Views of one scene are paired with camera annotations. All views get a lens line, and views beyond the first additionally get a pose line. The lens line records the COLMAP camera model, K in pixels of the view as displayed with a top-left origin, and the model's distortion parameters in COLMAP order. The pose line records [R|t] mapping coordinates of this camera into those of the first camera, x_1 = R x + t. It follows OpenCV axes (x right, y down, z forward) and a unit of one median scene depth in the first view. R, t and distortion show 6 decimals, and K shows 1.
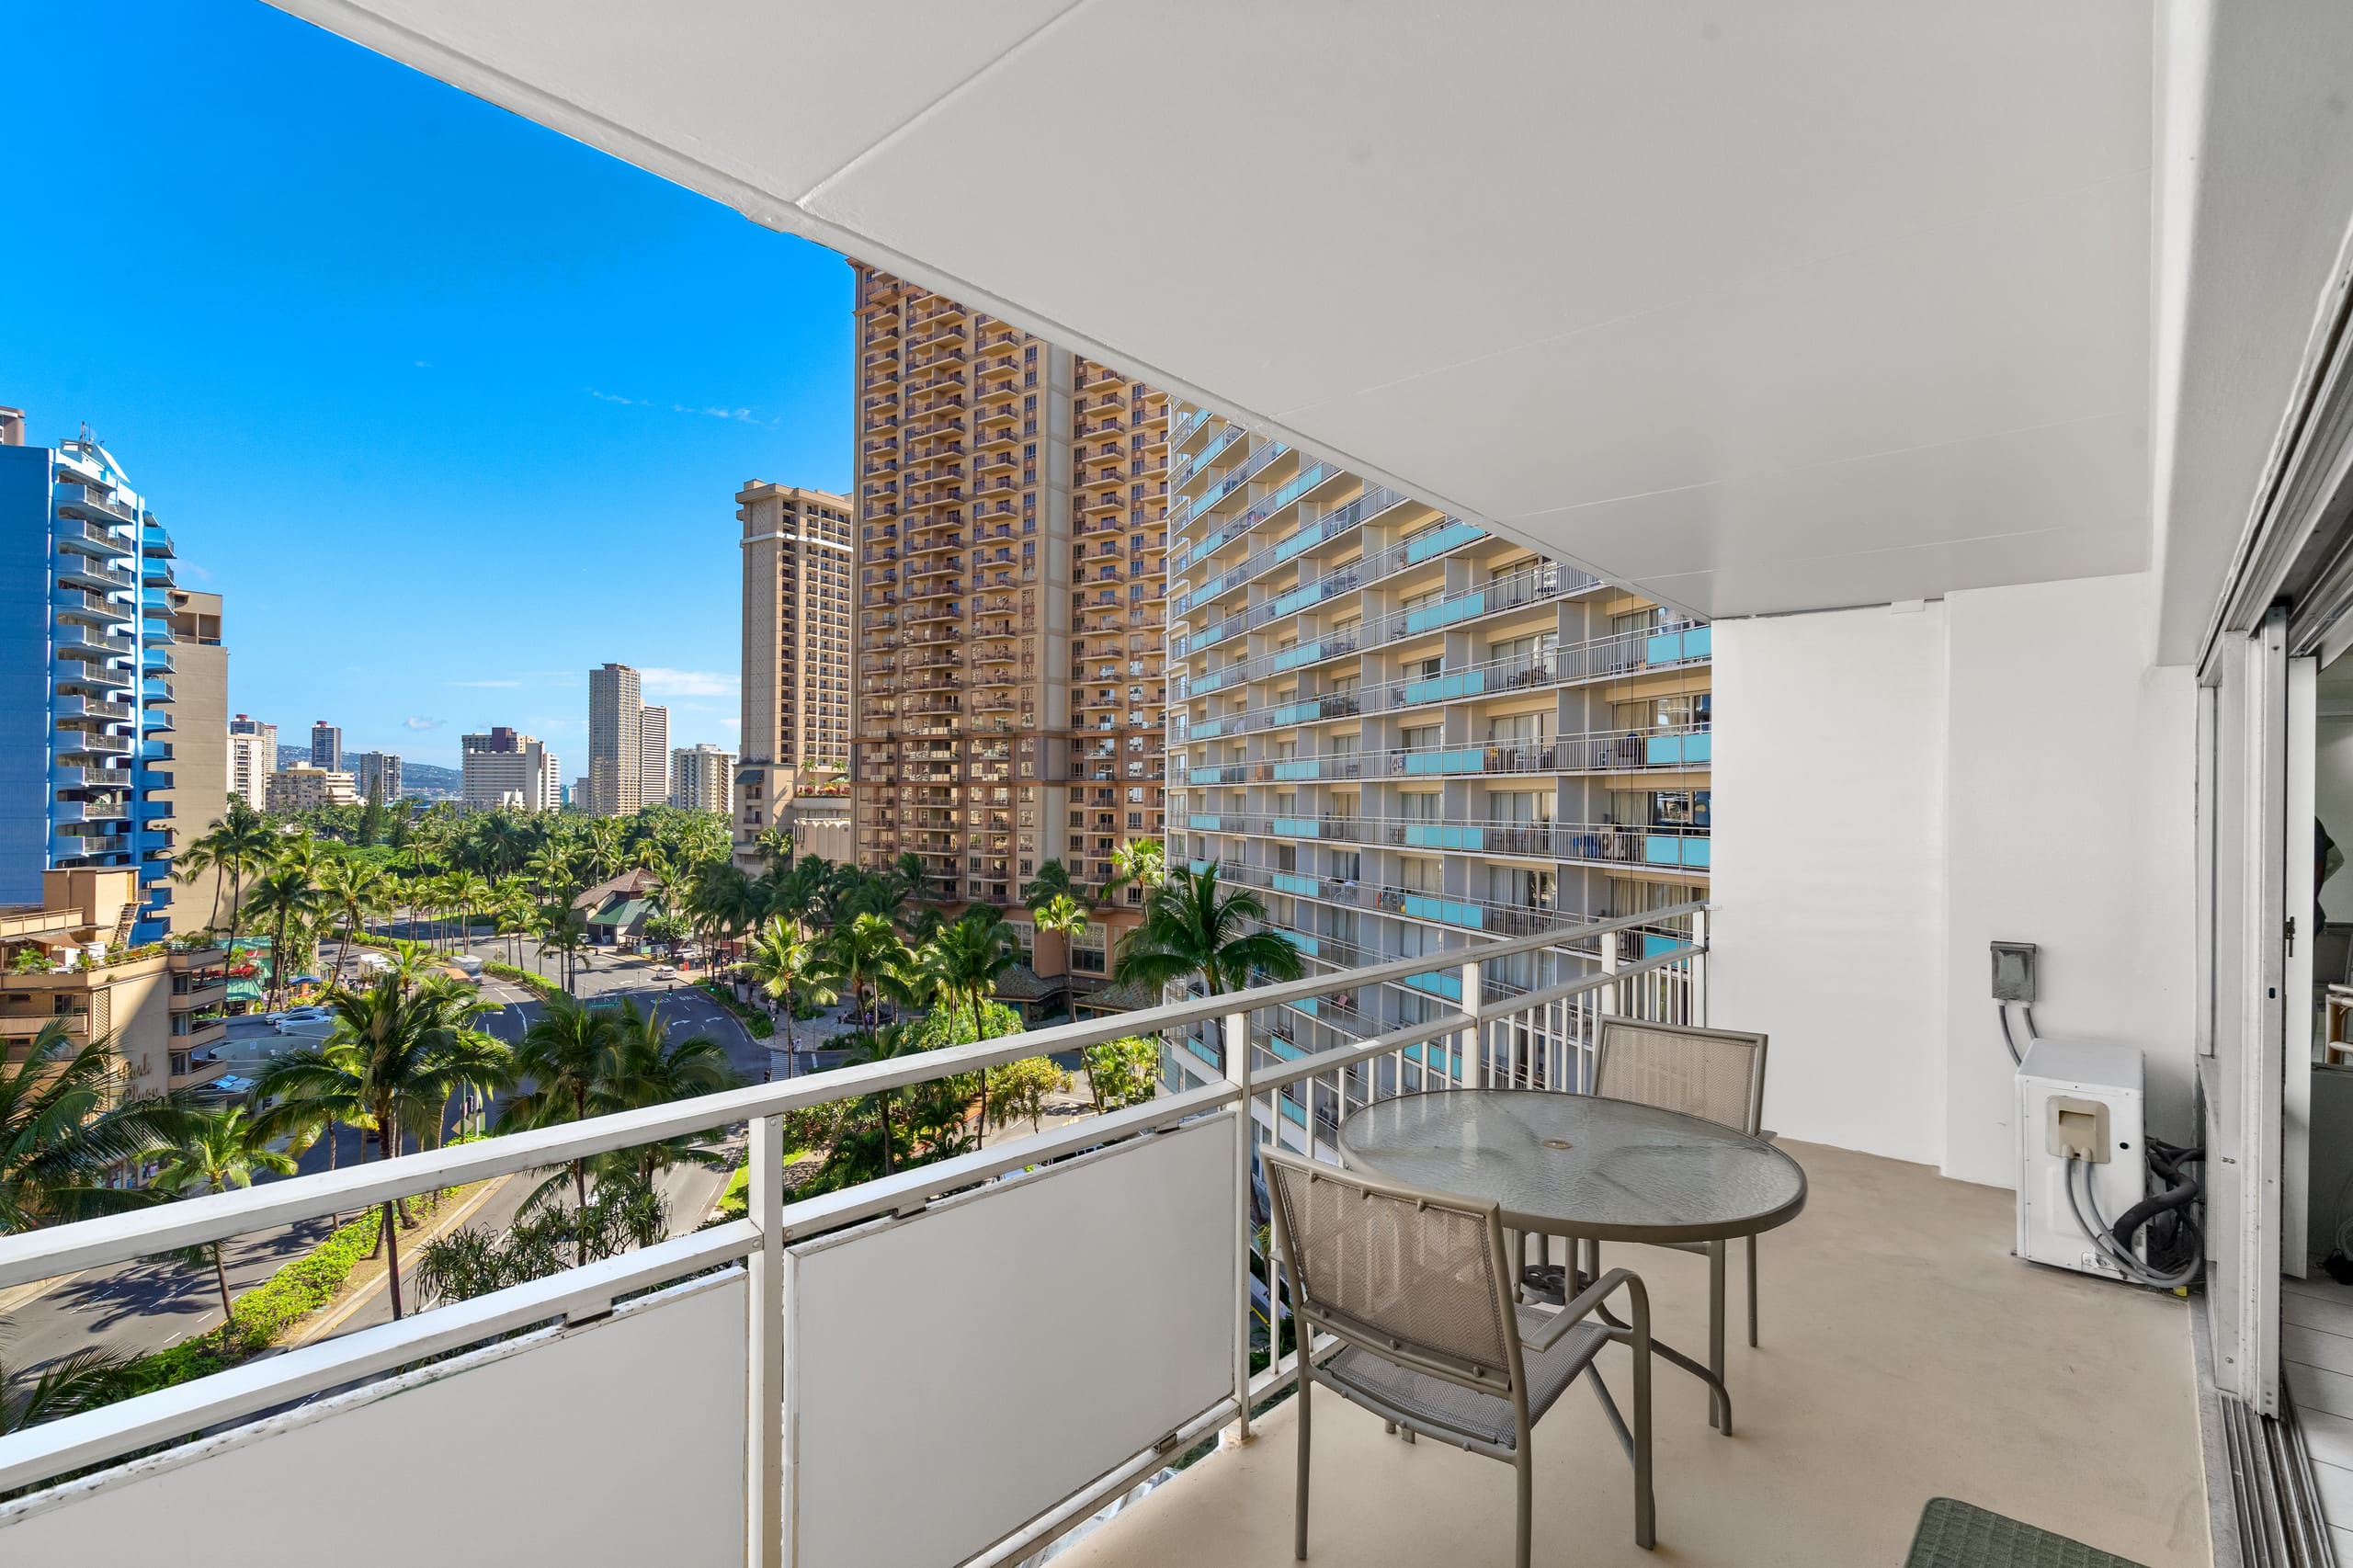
lens RADIAL K [[1092.1, 0, 1176.3], [0, 1092.1, 810.3], [0, 0, 1]] dist [-0.000780, 0.000057]
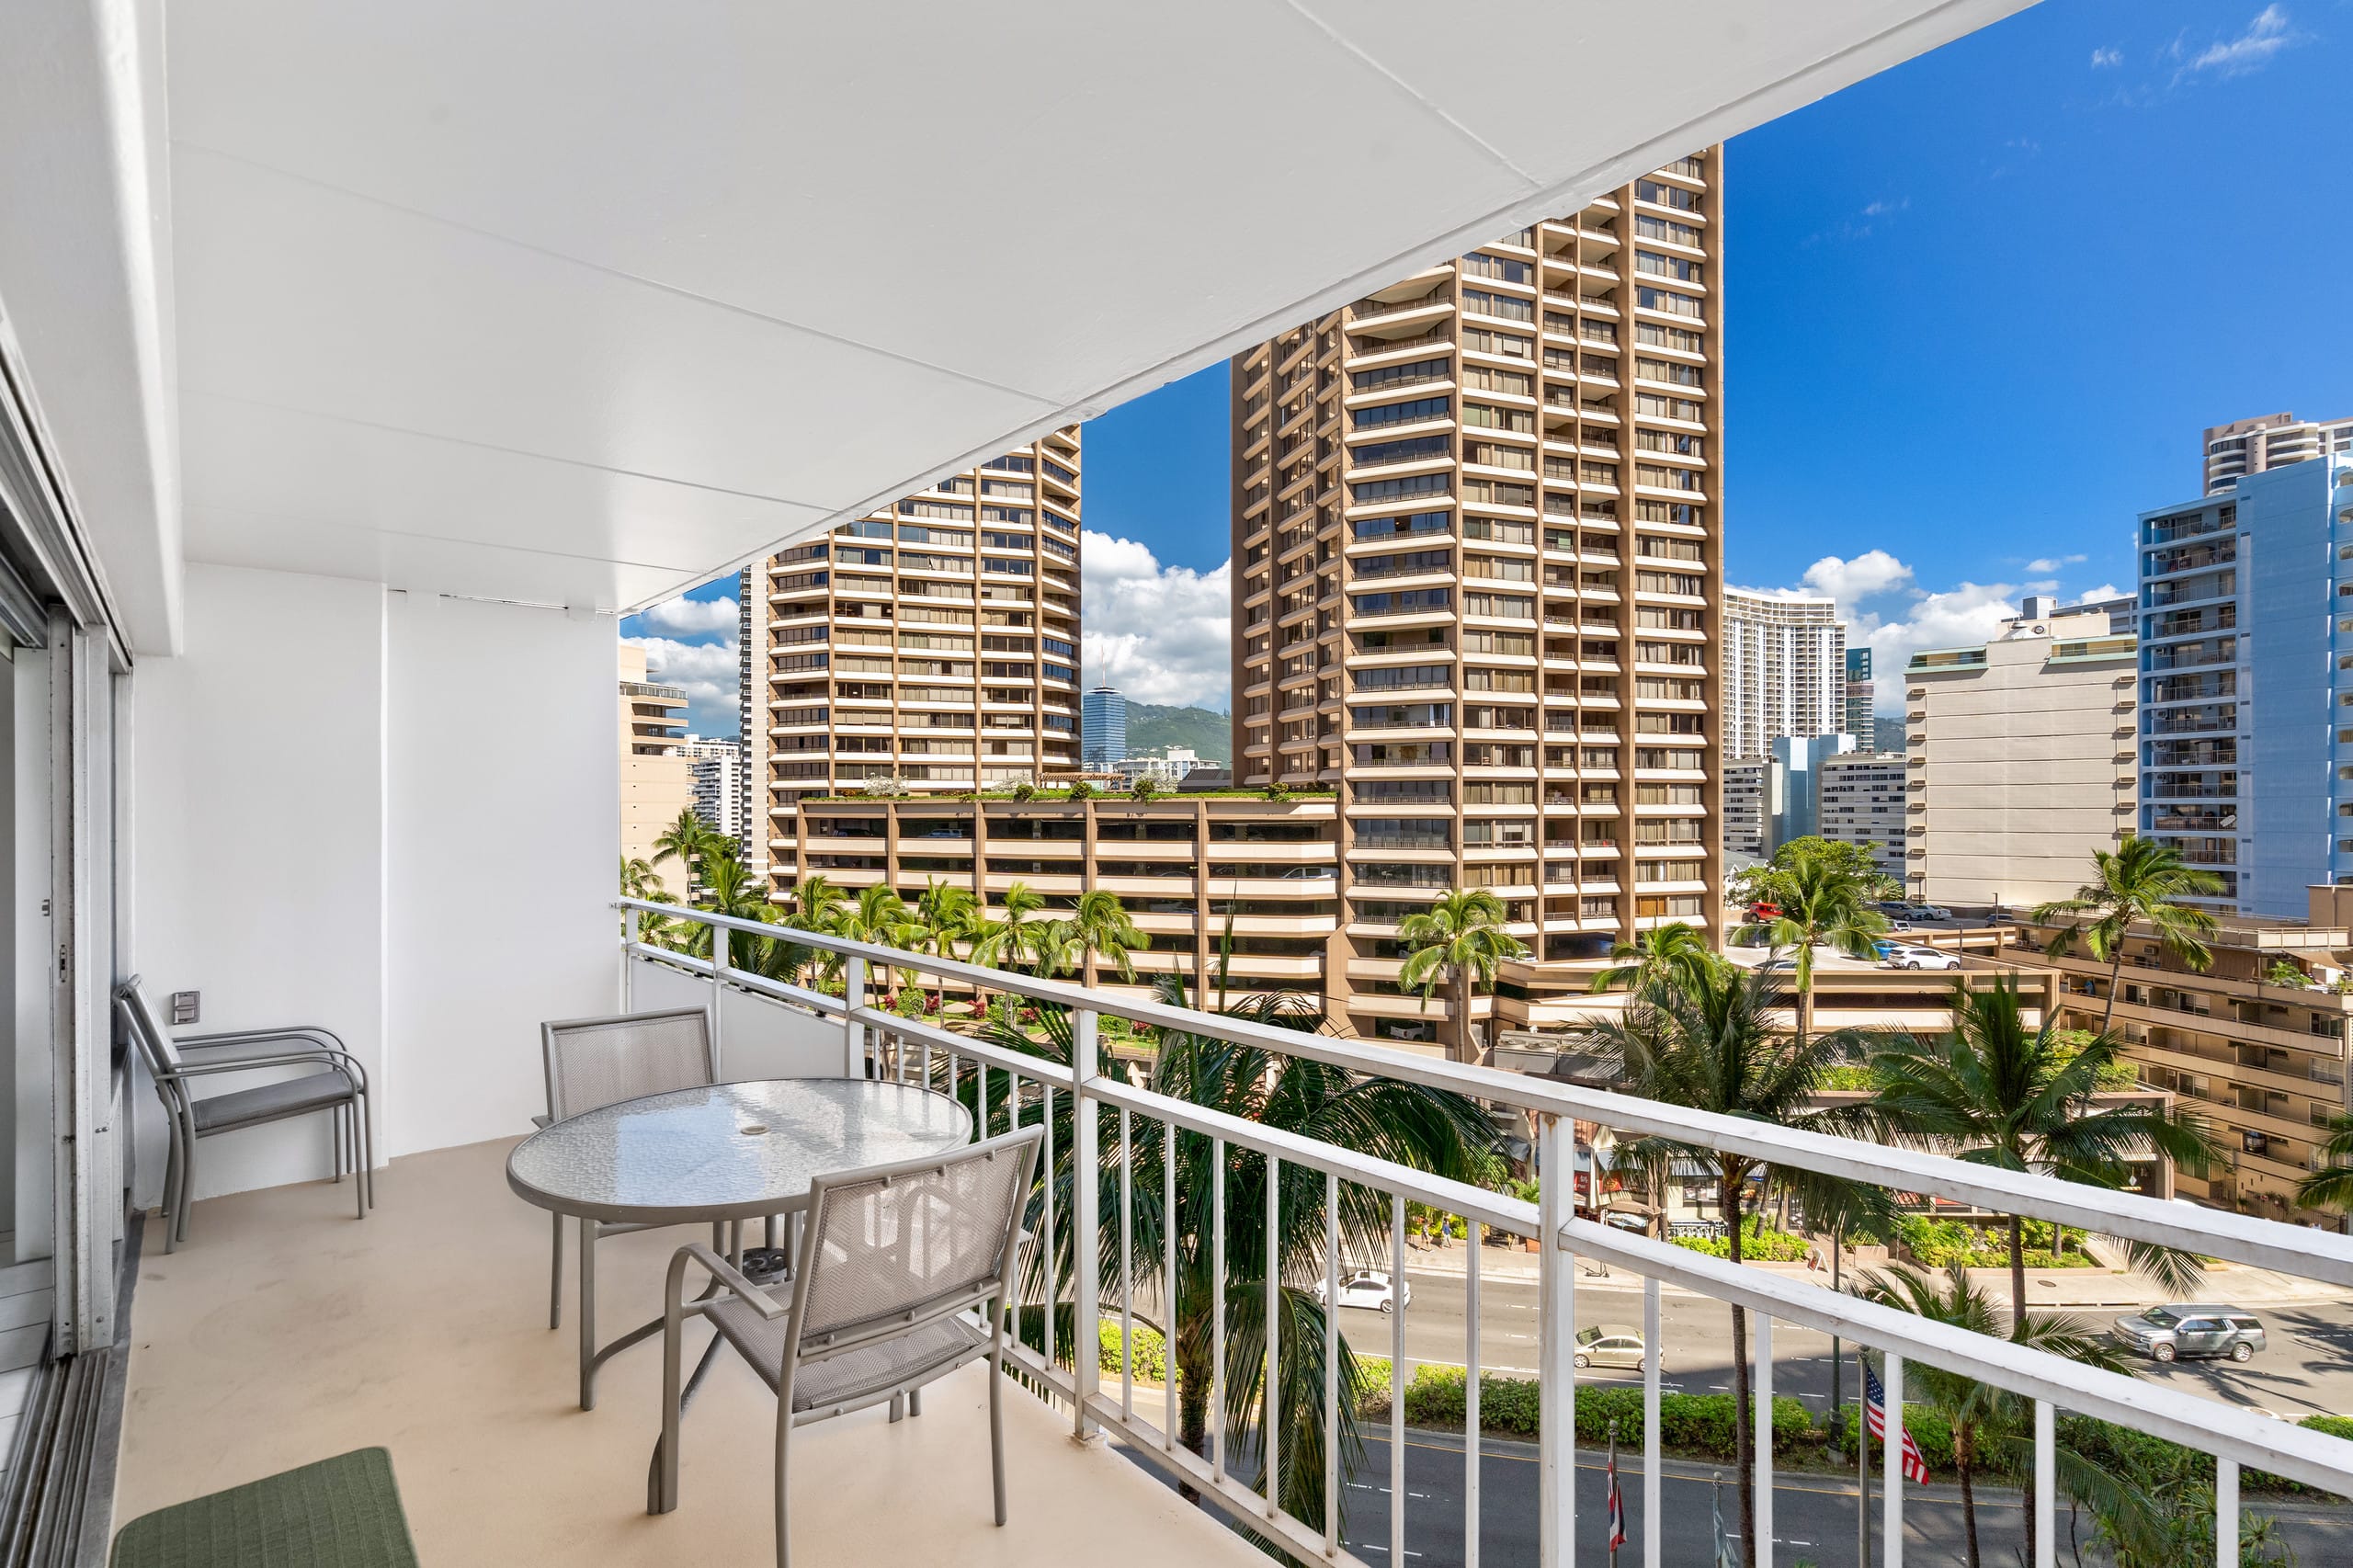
lens RADIAL K [[1108.2, 0, 1169.6], [0, 1108.2, 820.7], [0, 0, 1]] dist [0.000304, 0.000651]
pose [[-0.116774, 0.002071, -0.993156, 0.083518], [-0.007518, 0.999967, 0.002969, 0.001131], [0.993130, 0.007813, -0.116755, 0.094747]]
